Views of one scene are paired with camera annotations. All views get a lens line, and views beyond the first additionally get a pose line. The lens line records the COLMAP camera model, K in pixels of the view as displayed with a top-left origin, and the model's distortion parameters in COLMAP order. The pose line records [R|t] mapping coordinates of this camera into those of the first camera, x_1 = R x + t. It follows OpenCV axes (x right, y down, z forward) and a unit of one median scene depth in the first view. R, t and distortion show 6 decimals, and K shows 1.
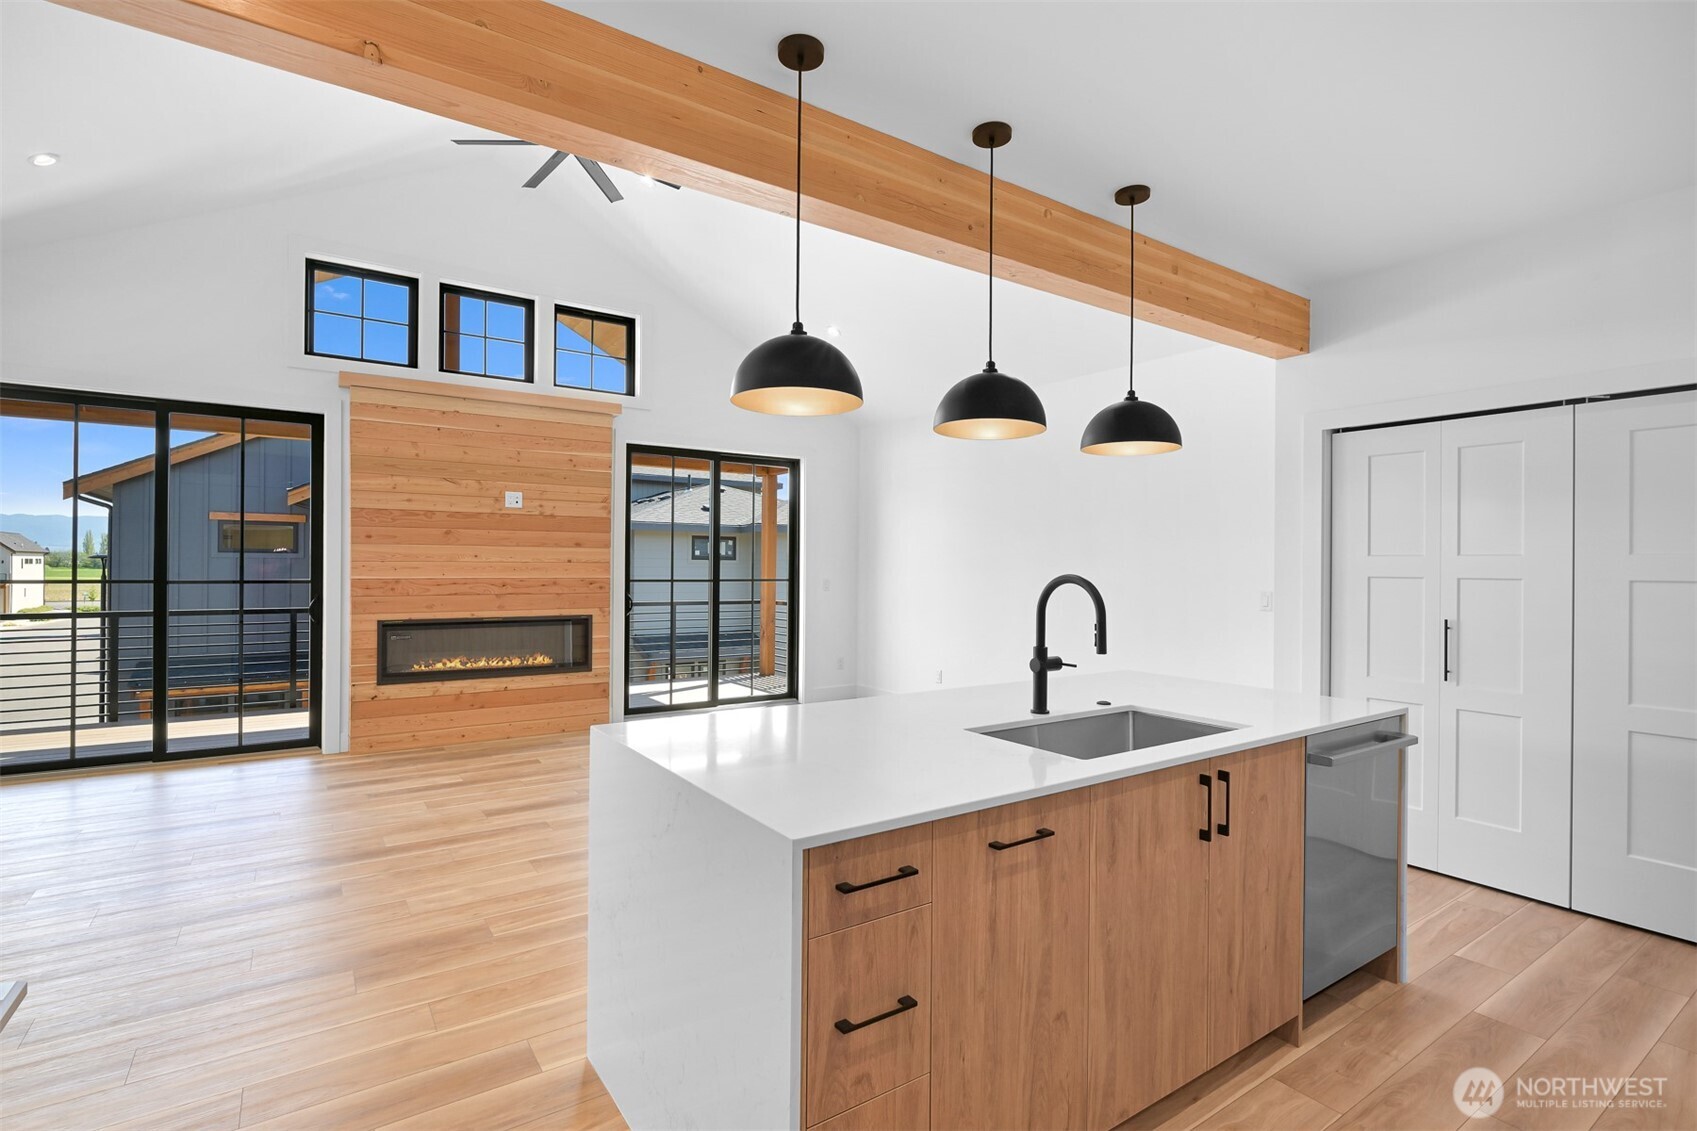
lens RADIAL K [[809.5, 0, 849.3], [0, 809.5, 568.1], [0, 0, 1]] dist [-0.001162, -0.000057]
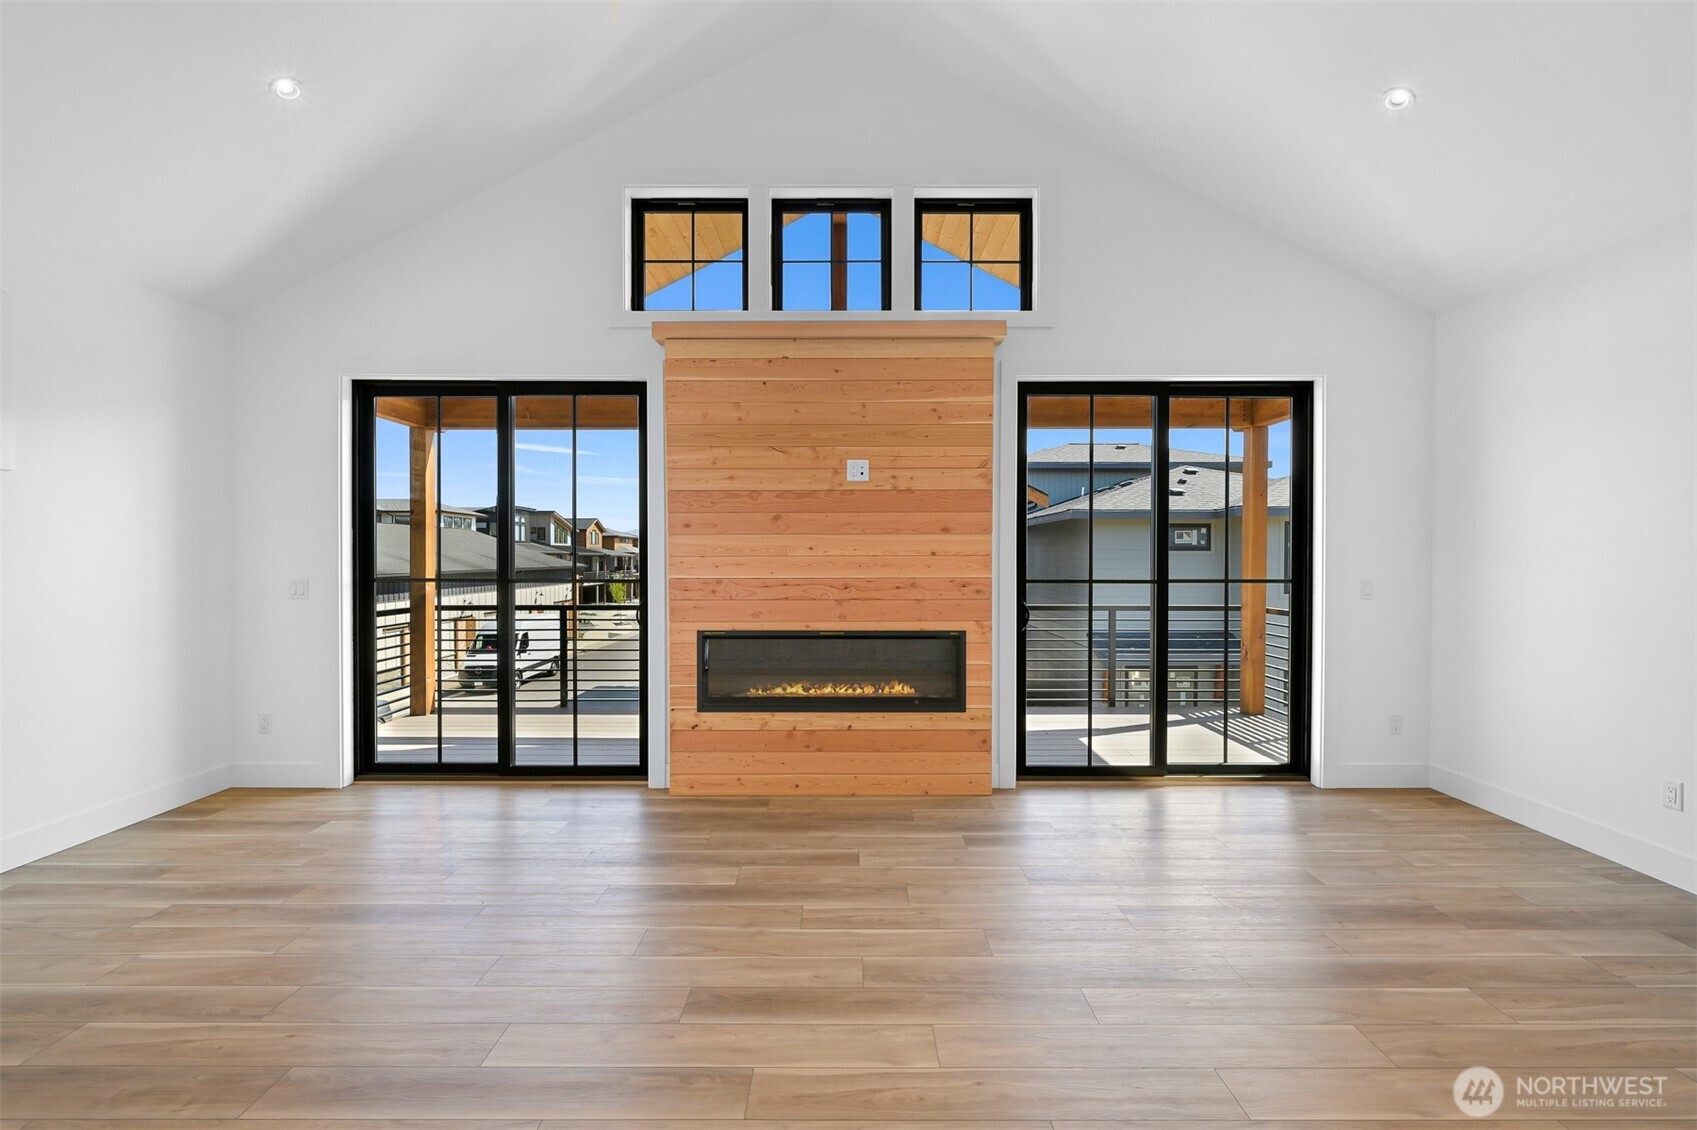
lens RADIAL K [[737.1, 0, 849.5], [0, 737.1, 565.9], [0, 0, 1]] dist [-0.004600, 0.000239]
pose [[0.823798, -0.002795, -0.566876, -0.043170], [0.006628, 0.999967, 0.004702, -0.001606], [0.566844, -0.007631, 0.823790, 0.436530]]
